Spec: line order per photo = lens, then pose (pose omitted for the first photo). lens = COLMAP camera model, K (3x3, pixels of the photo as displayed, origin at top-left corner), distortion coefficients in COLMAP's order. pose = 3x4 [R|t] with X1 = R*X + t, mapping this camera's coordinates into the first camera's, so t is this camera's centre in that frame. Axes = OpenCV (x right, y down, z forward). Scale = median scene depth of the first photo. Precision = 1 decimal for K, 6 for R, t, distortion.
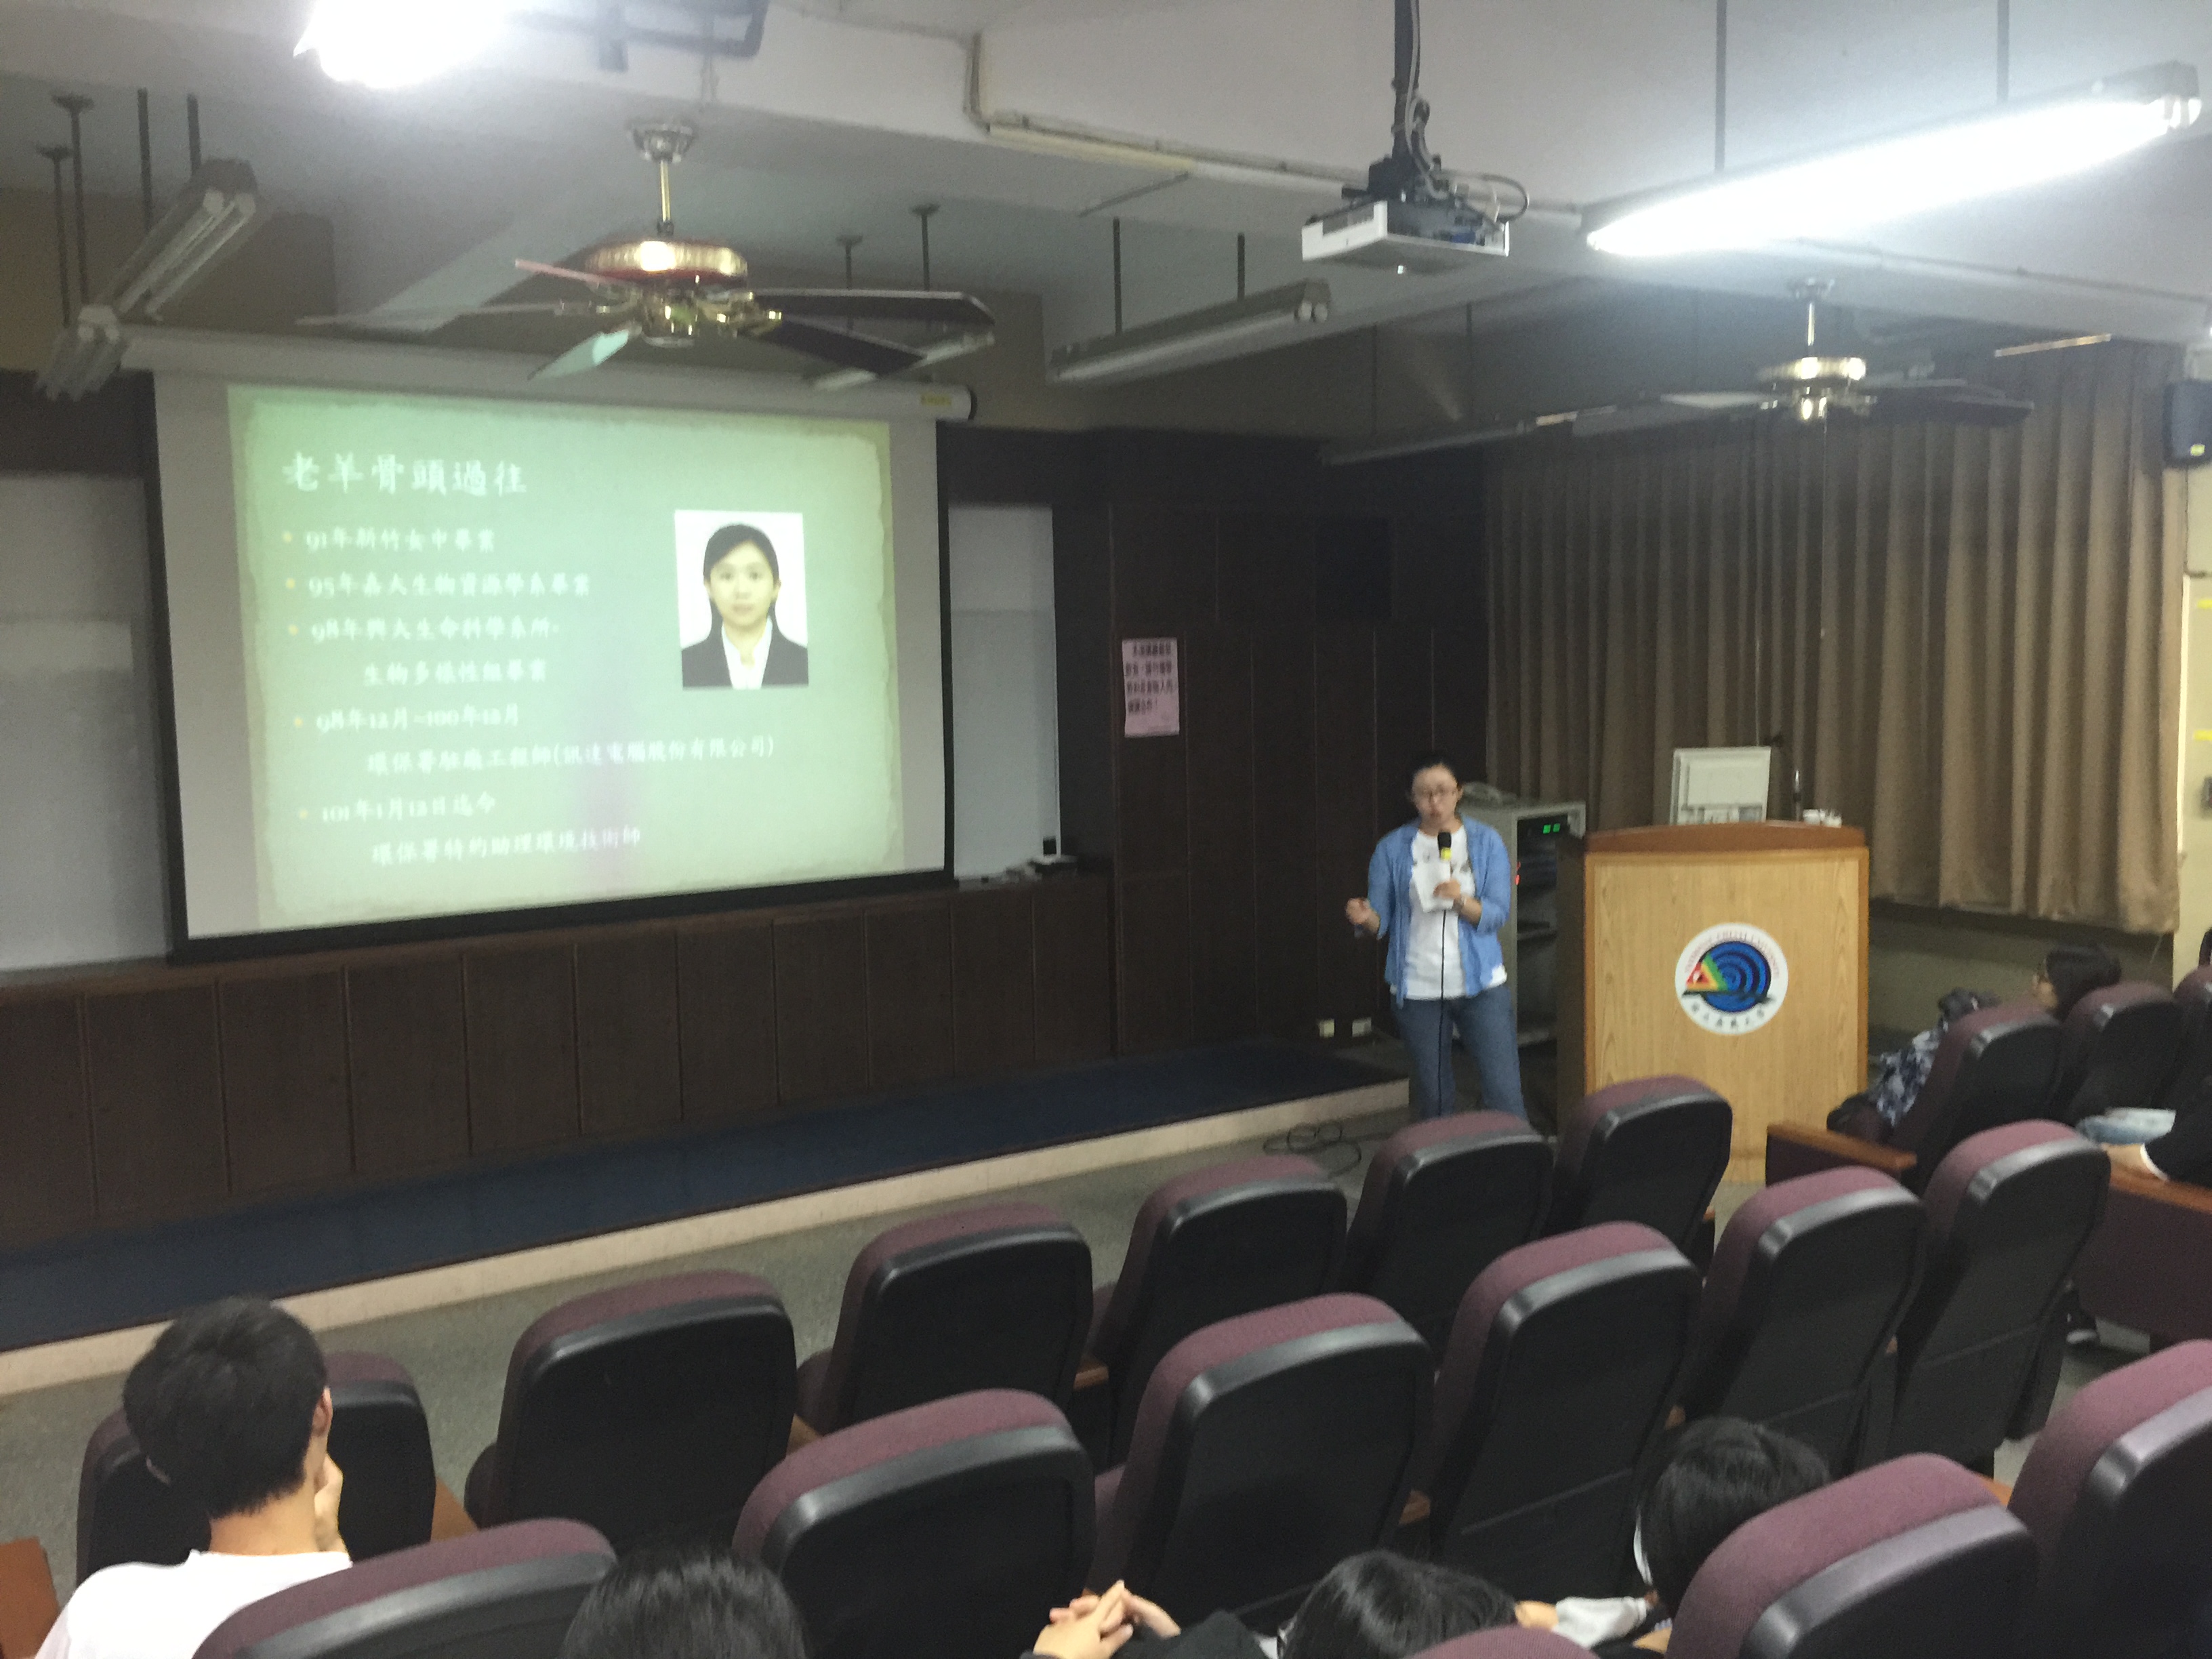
lens RADIAL K [[1908.7, 0, 1106.0], [0, 1908.7, 829.5], [0, 0, 1]] dist [0.091482, -0.135441]
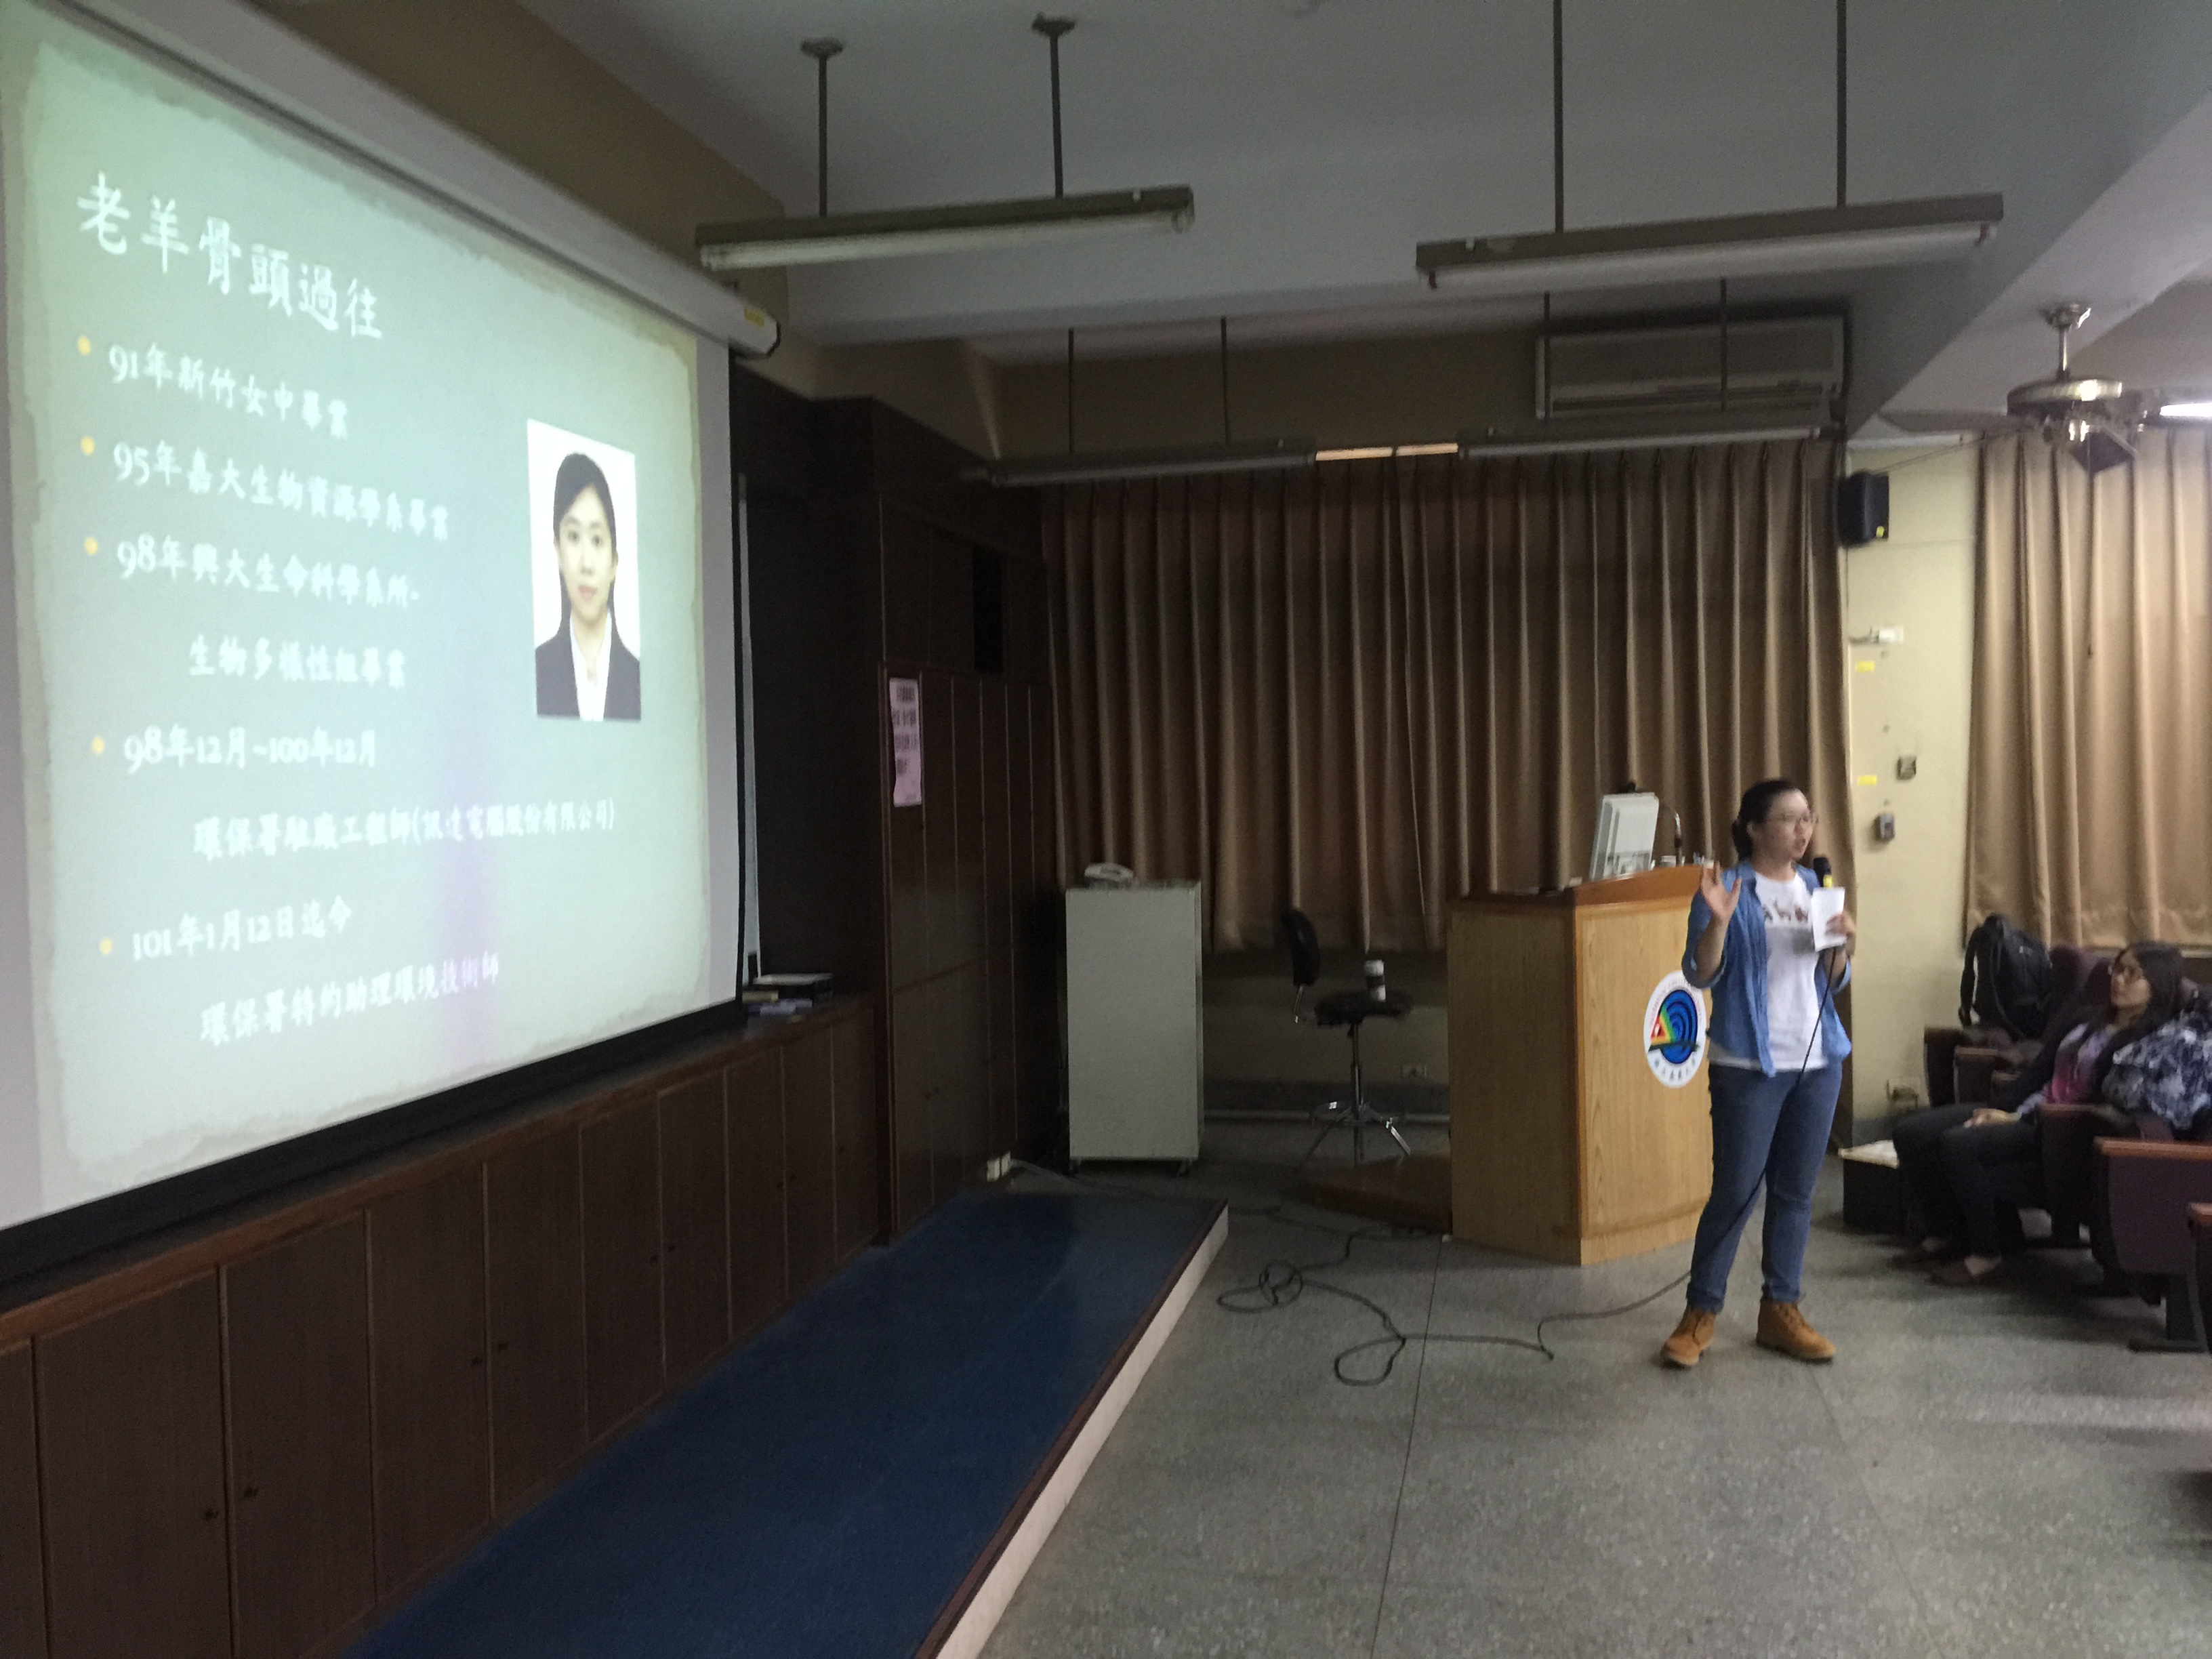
lens RADIAL K [[1908.7, 0, 1106.0], [0, 1908.7, 829.5], [0, 0, 1]] dist [0.091482, -0.135441]
pose [[0.716423, -0.018096, 0.697432, -0.545812], [0.072318, 0.996205, -0.048439, 0.003427], [-0.693908, 0.085139, 0.715012, 0.485715]]
